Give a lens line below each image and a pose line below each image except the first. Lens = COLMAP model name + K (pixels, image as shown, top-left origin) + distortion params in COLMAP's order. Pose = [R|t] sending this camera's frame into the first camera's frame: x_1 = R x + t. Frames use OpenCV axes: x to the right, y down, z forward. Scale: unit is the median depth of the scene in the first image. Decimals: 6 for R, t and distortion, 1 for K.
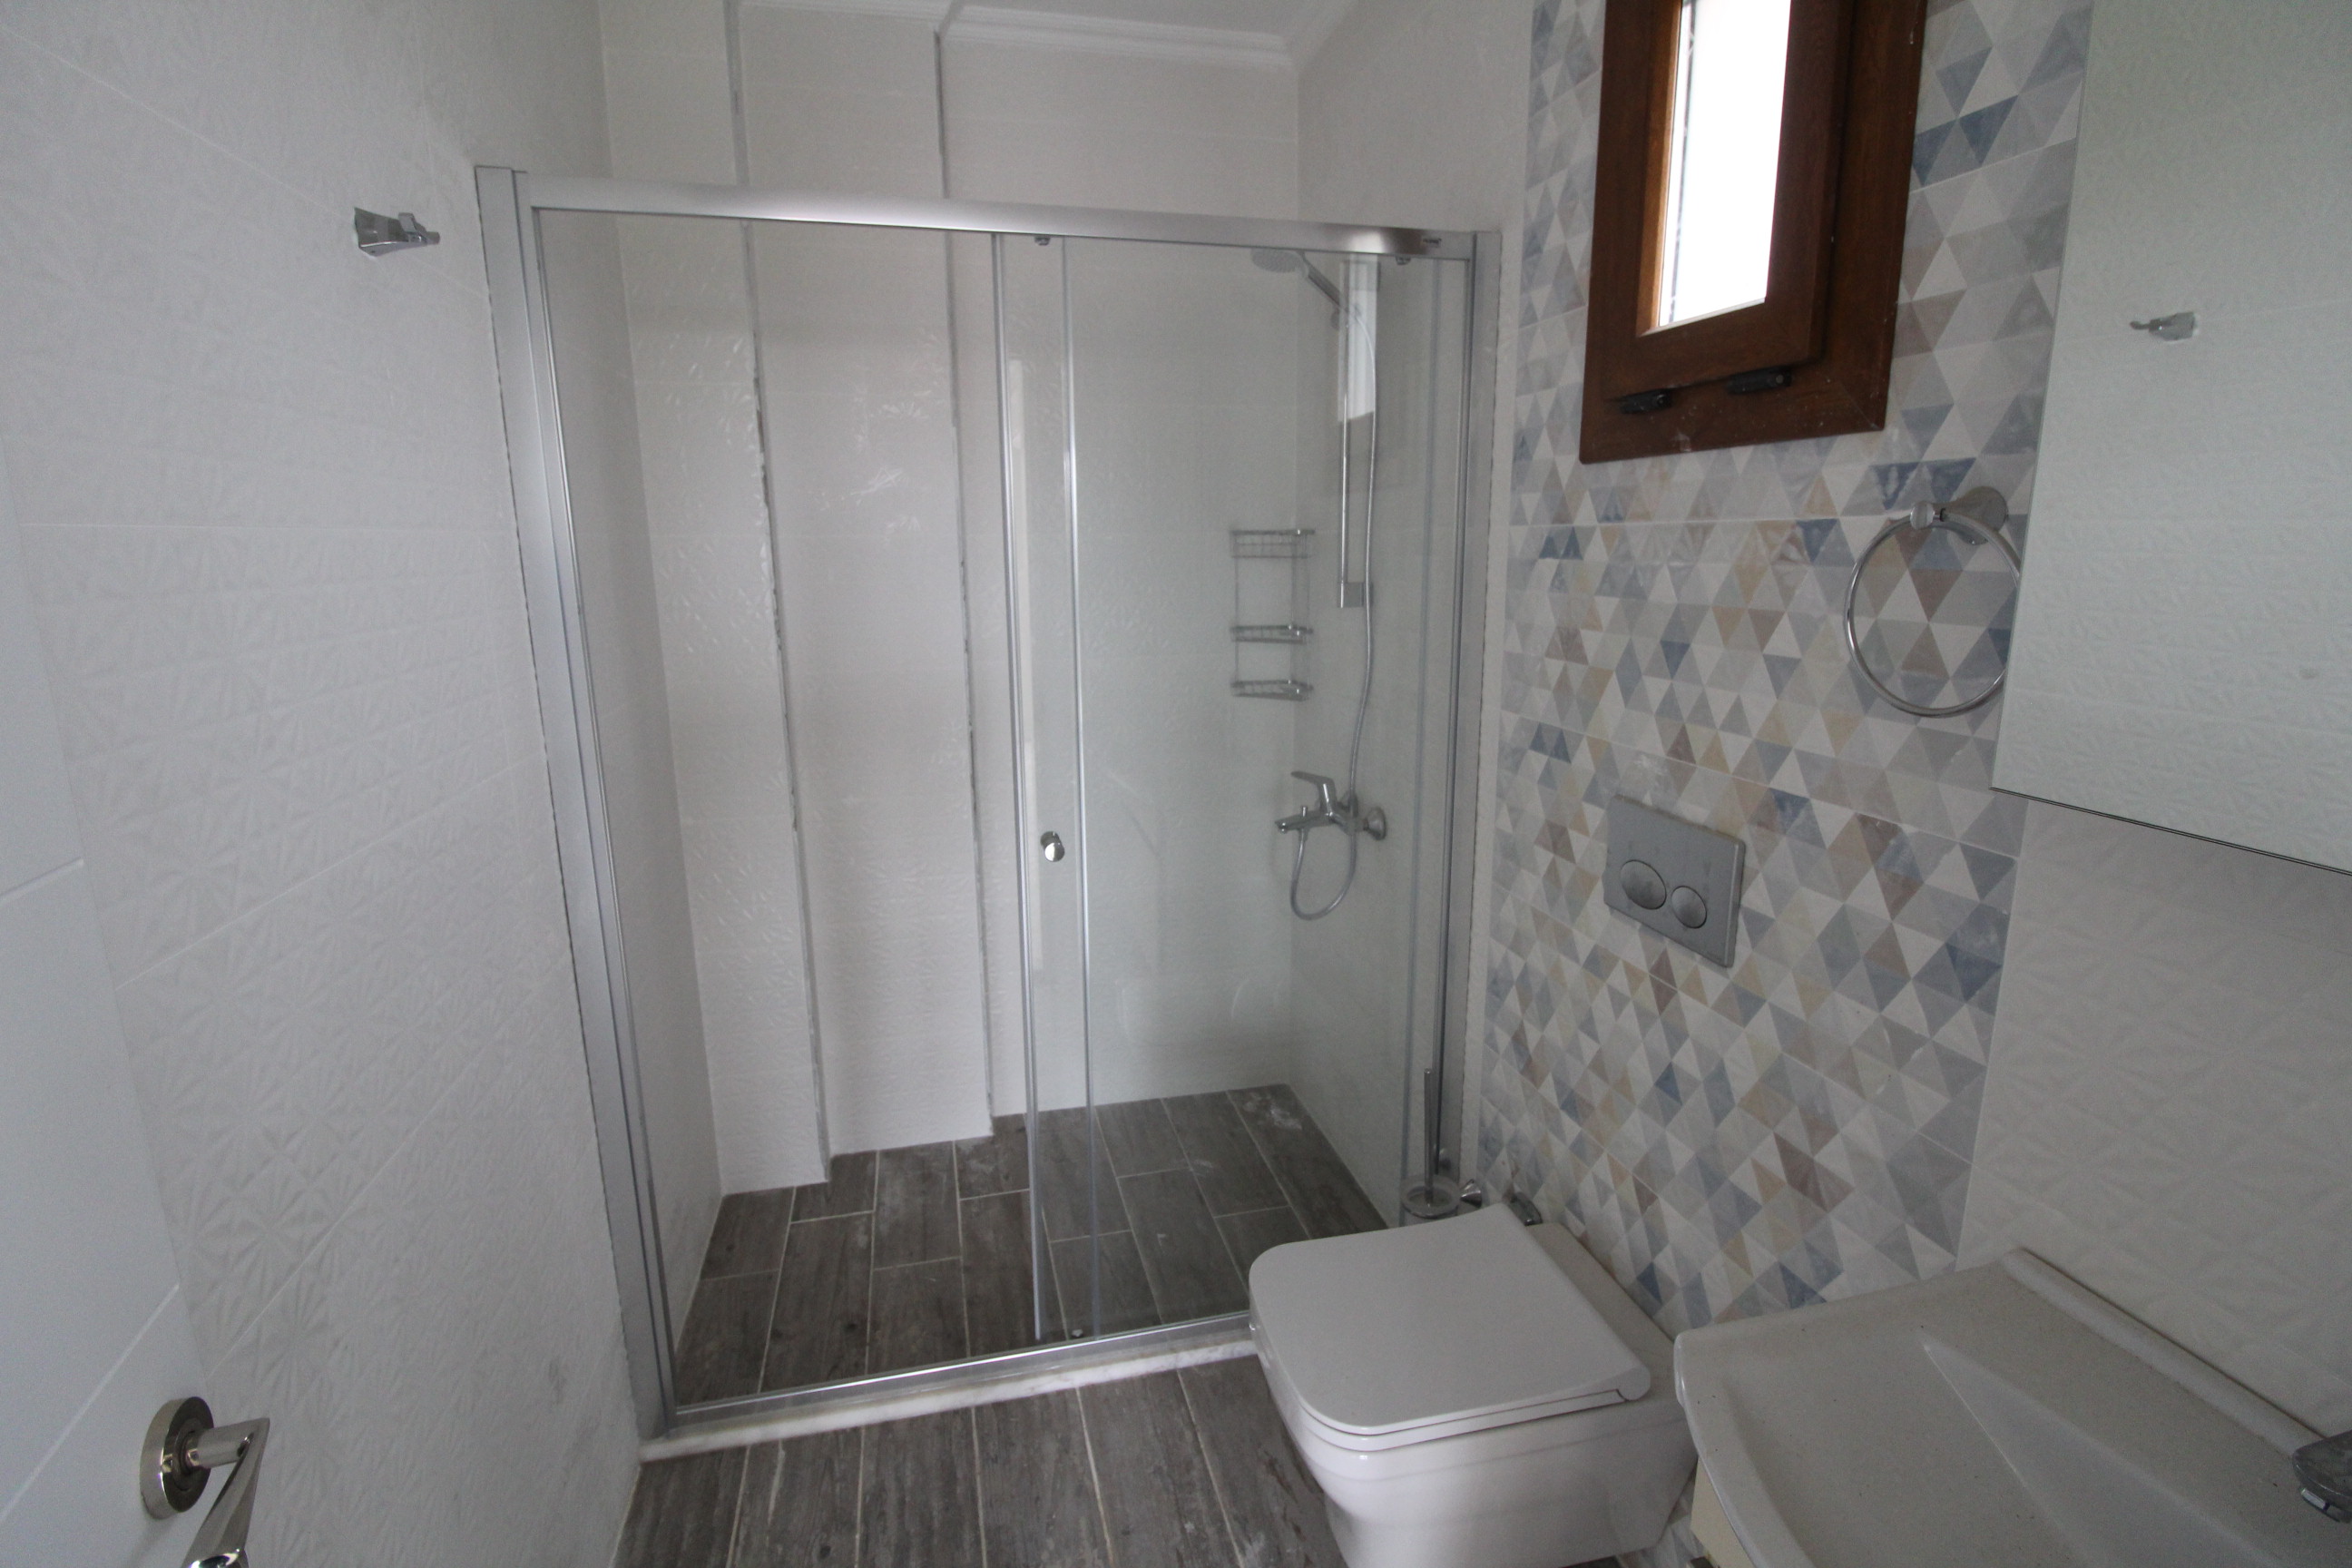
lens RADIAL K [[1082.0, 0, 1178.5], [0, 1082.0, 763.3], [0, 0, 1]] dist [-0.001377, -0.012203]
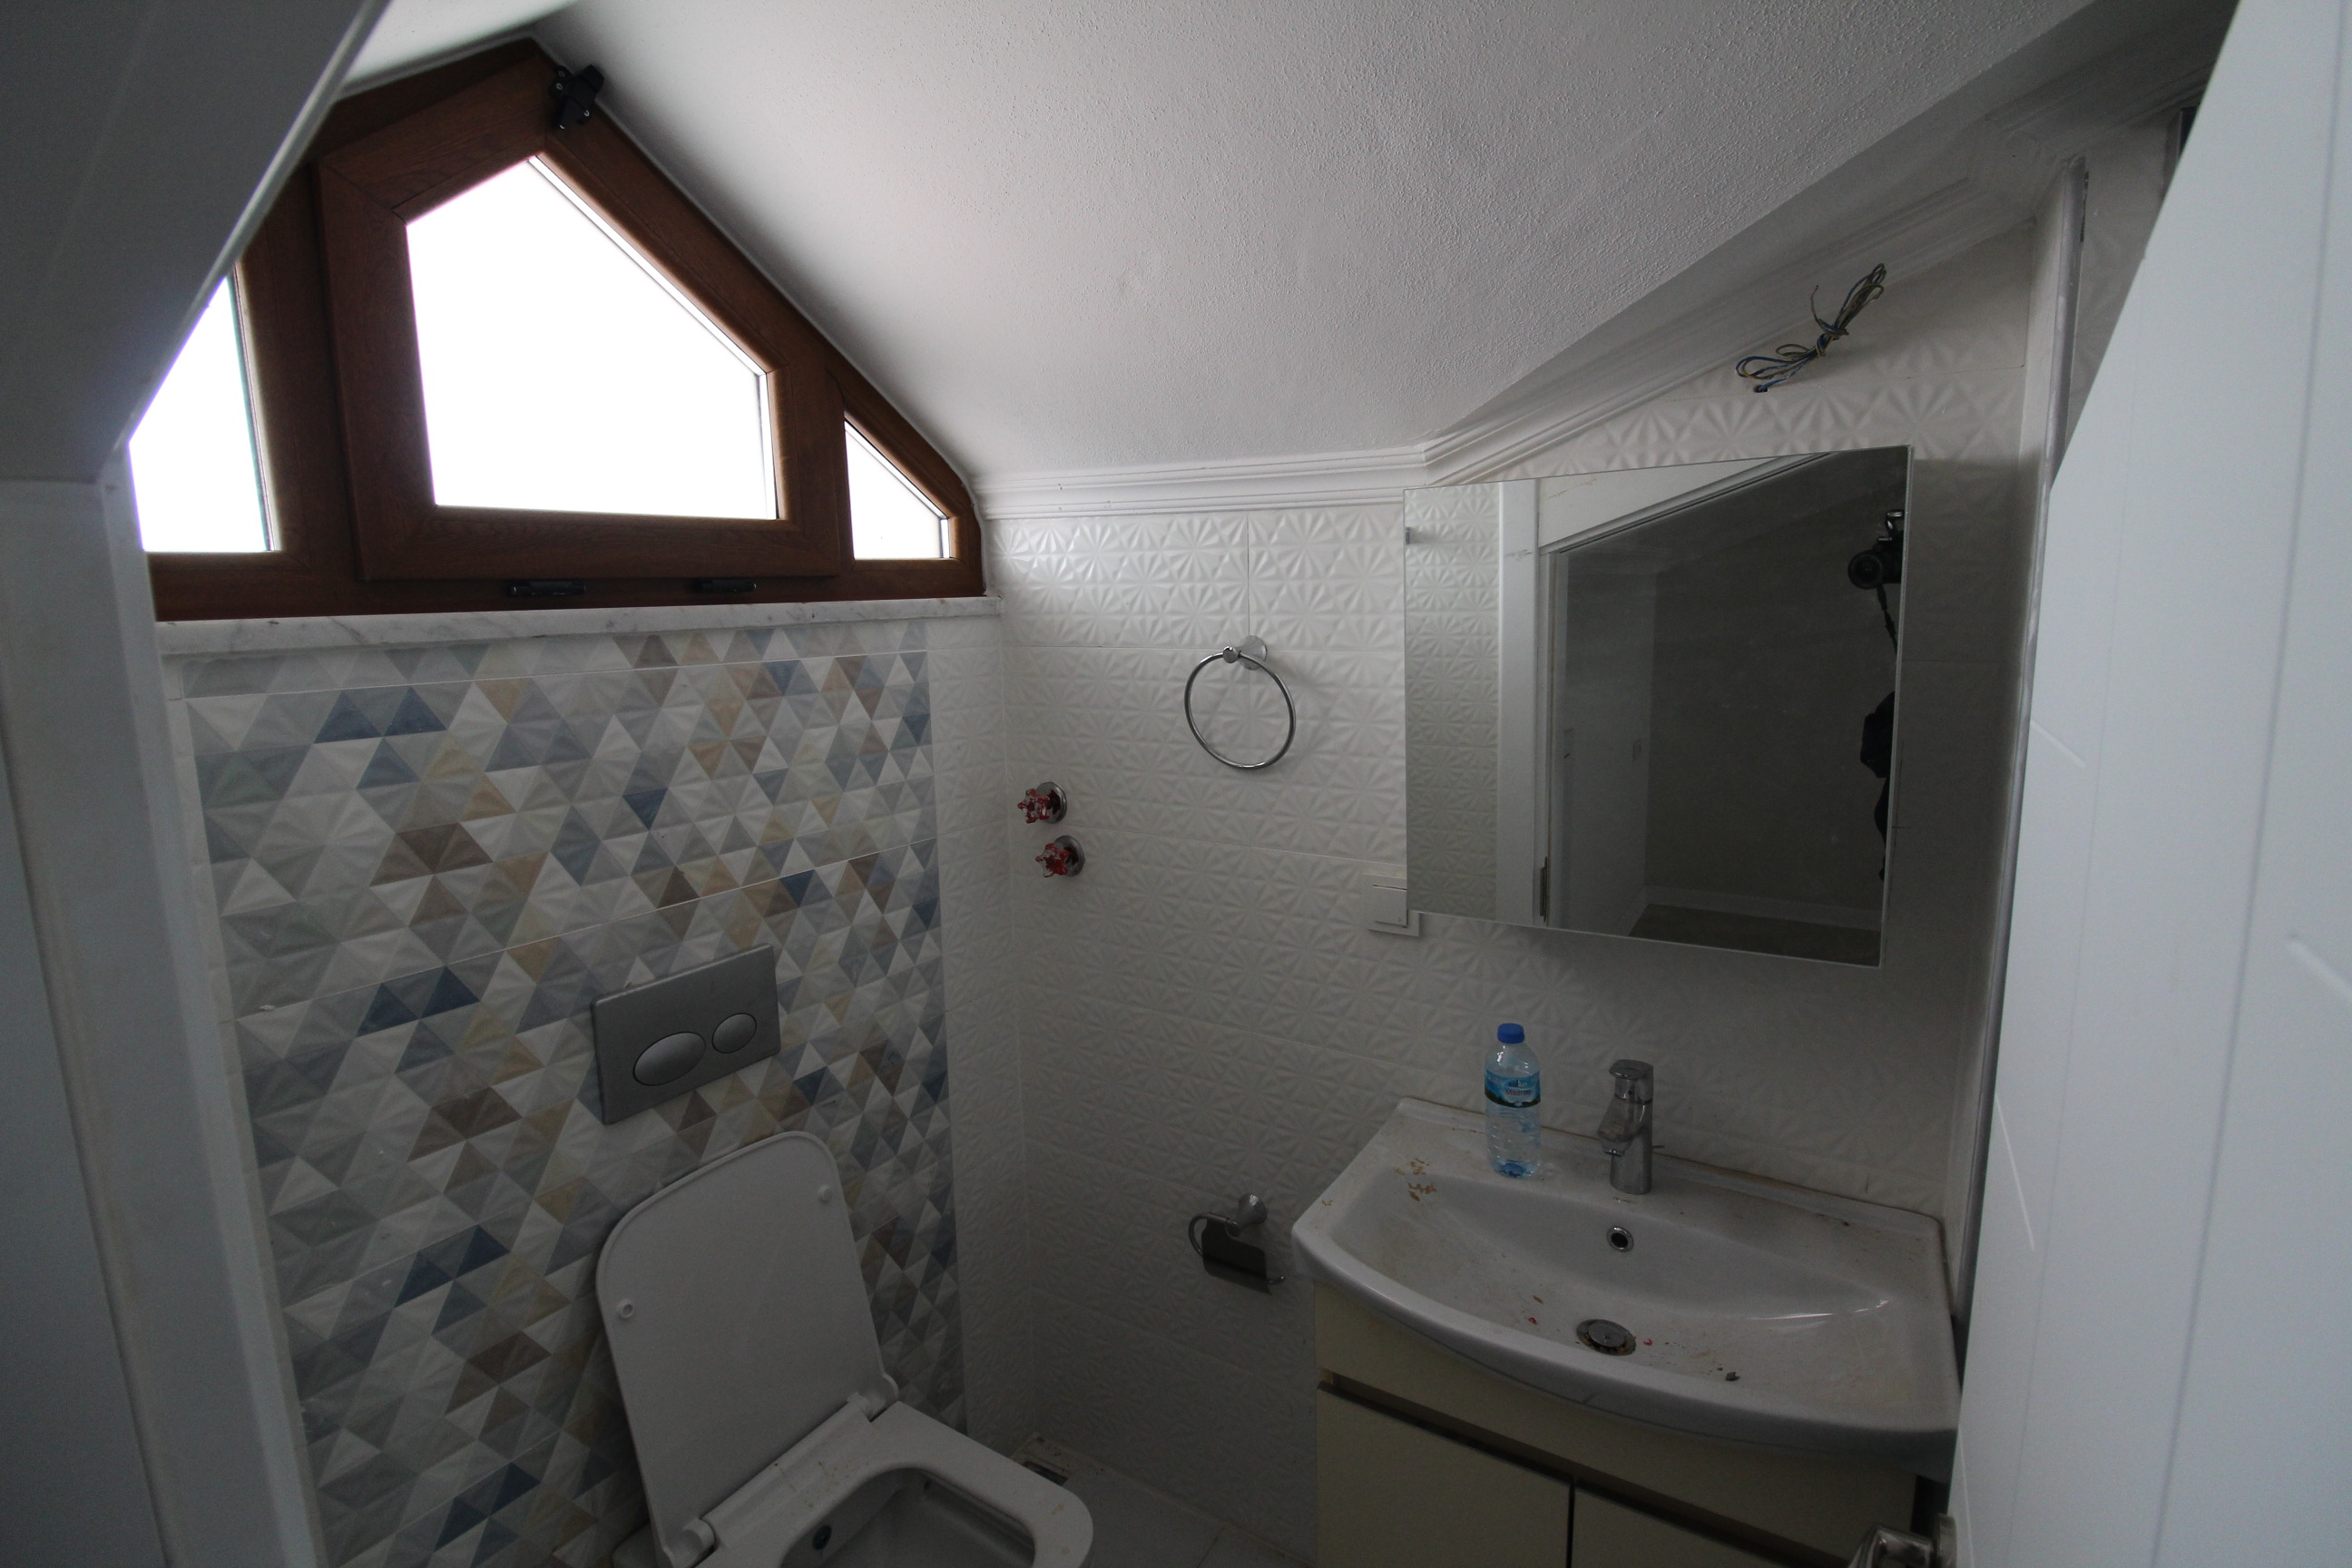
lens RADIAL K [[1084.0, 0, 1187.1], [0, 1084.0, 764.7], [0, 0, 1]] dist [-0.000399, -0.012759]
pose [[-0.702020, -0.095738, 0.705693, -0.596496], [0.156127, 0.946126, 0.283671, -0.358039], [-0.694833, 0.309320, -0.649252, 1.380060]]
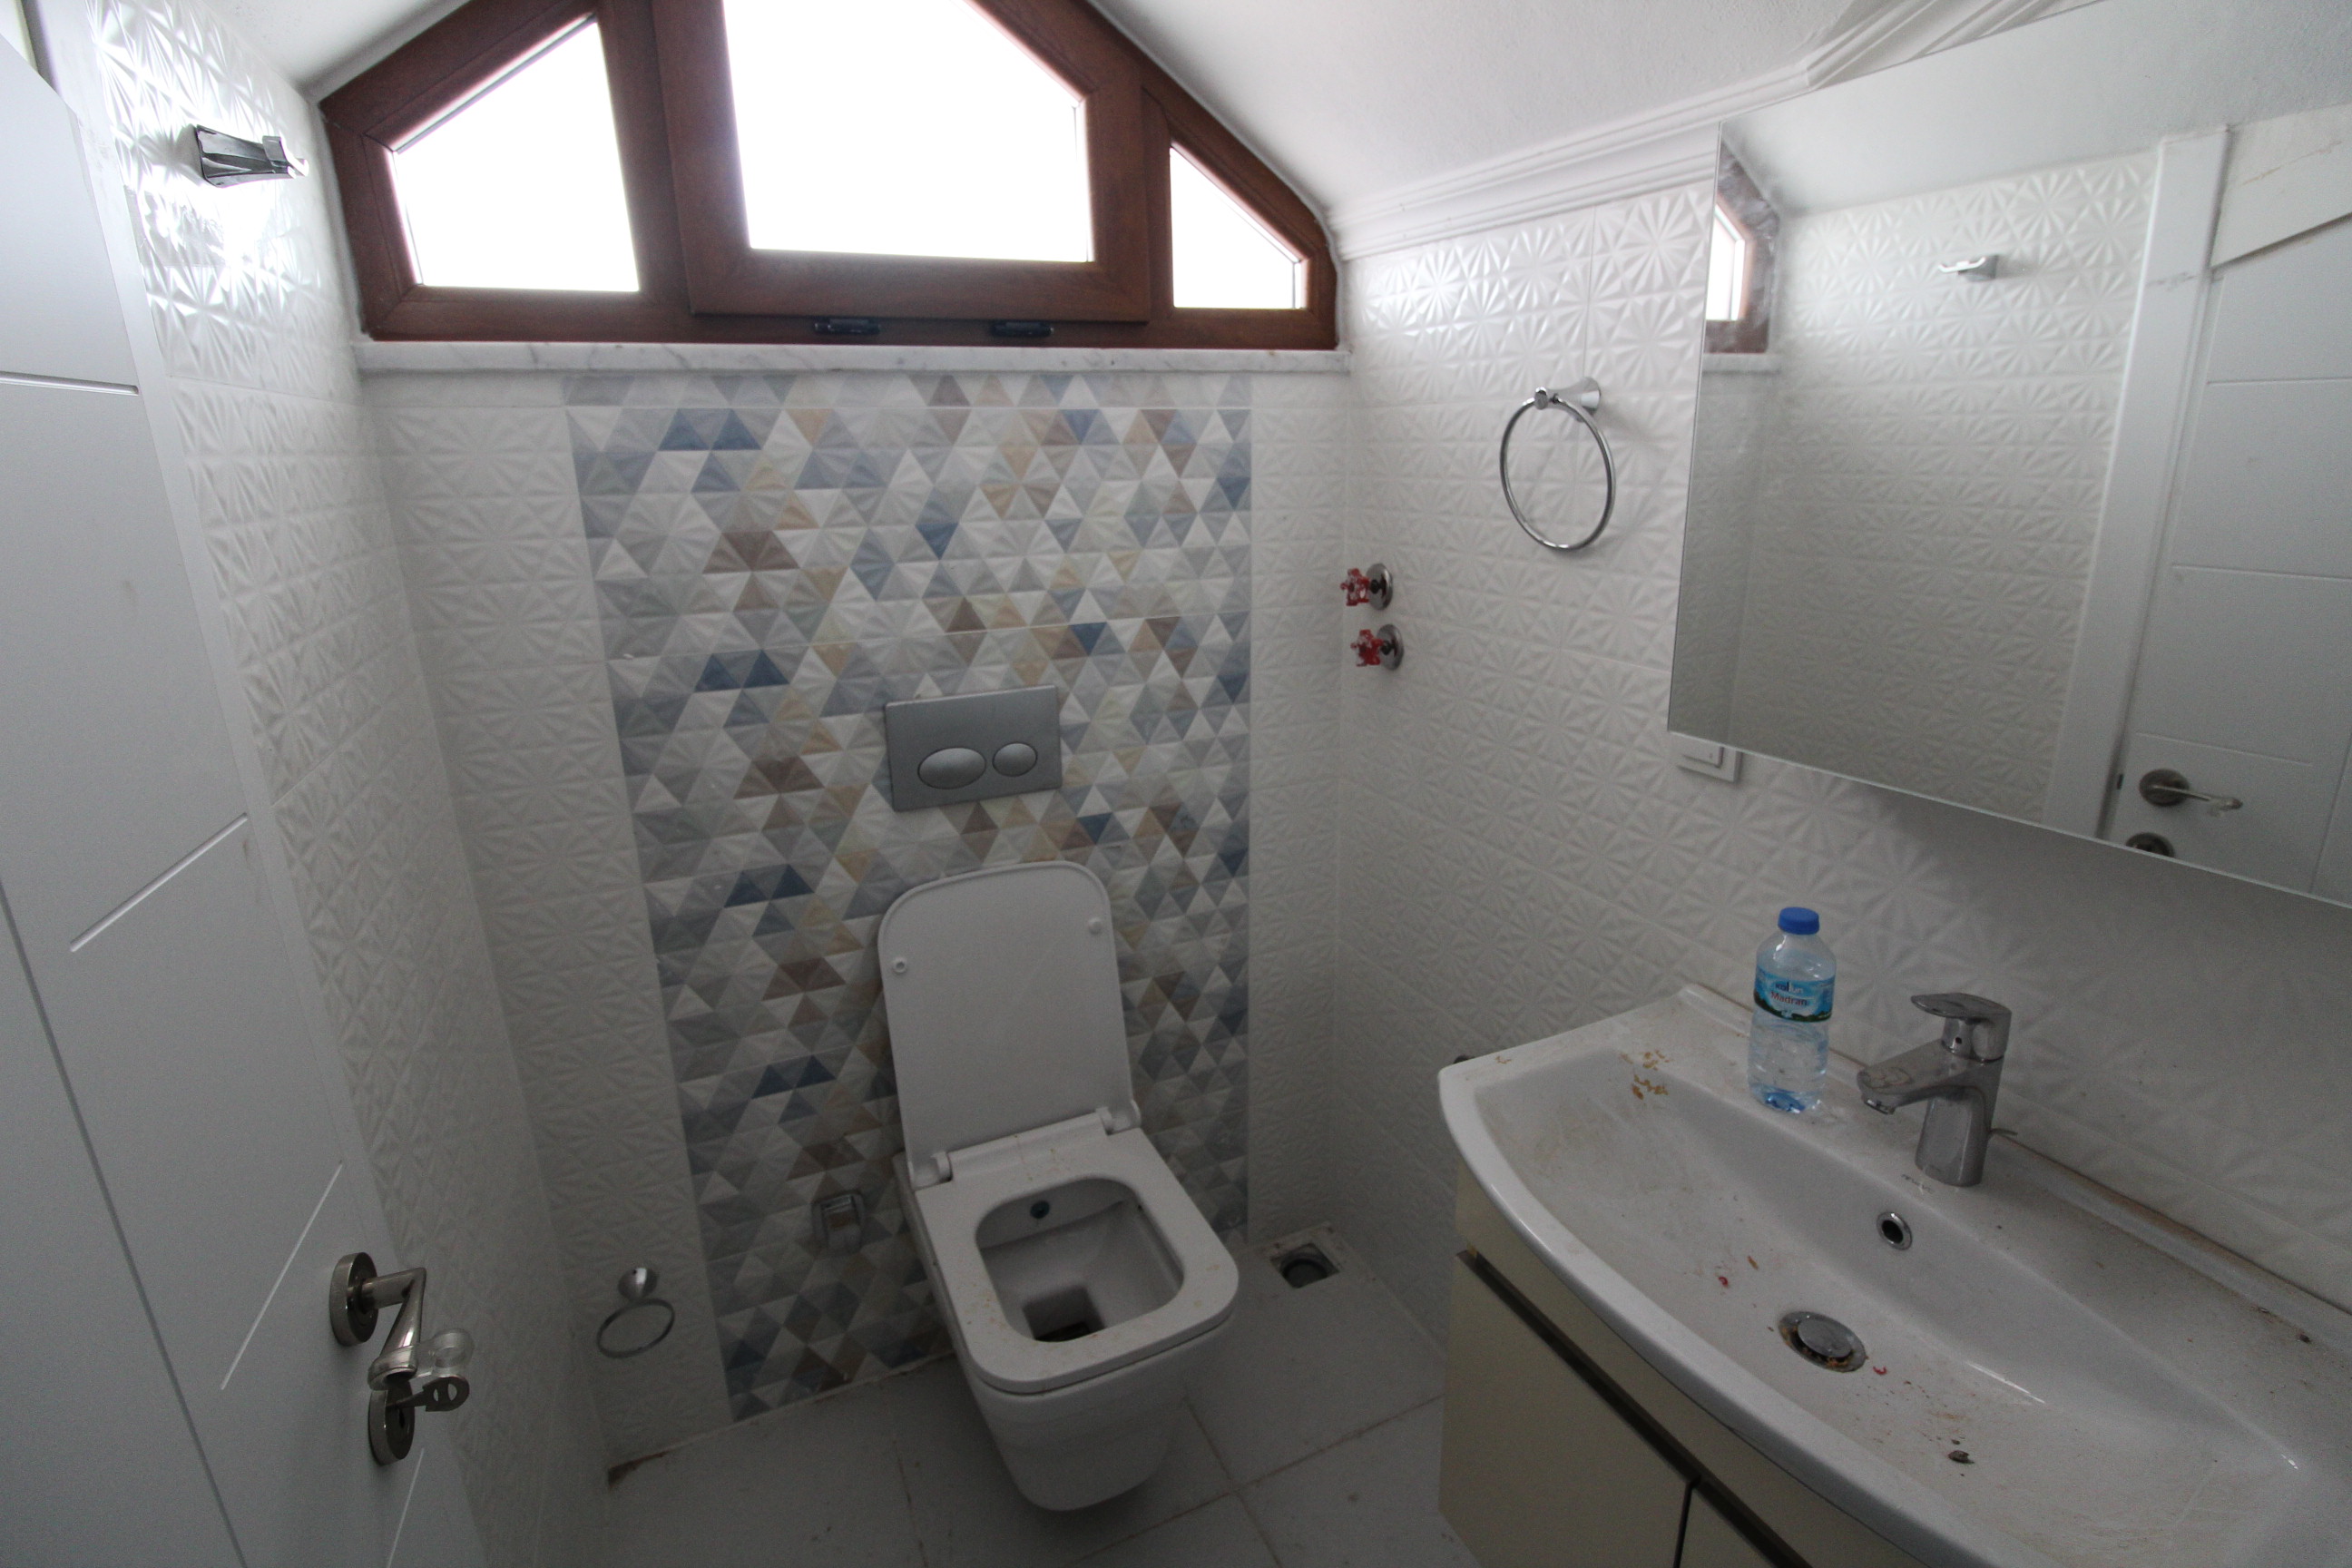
lens RADIAL K [[1082.0, 0, 1178.5], [0, 1082.0, 763.3], [0, 0, 1]] dist [-0.001377, -0.012203]
pose [[-0.199903, -0.274103, 0.940695, -0.696694], [0.205143, 0.927086, 0.313732, -0.192477], [-0.958100, 0.255693, -0.129097, 1.043911]]
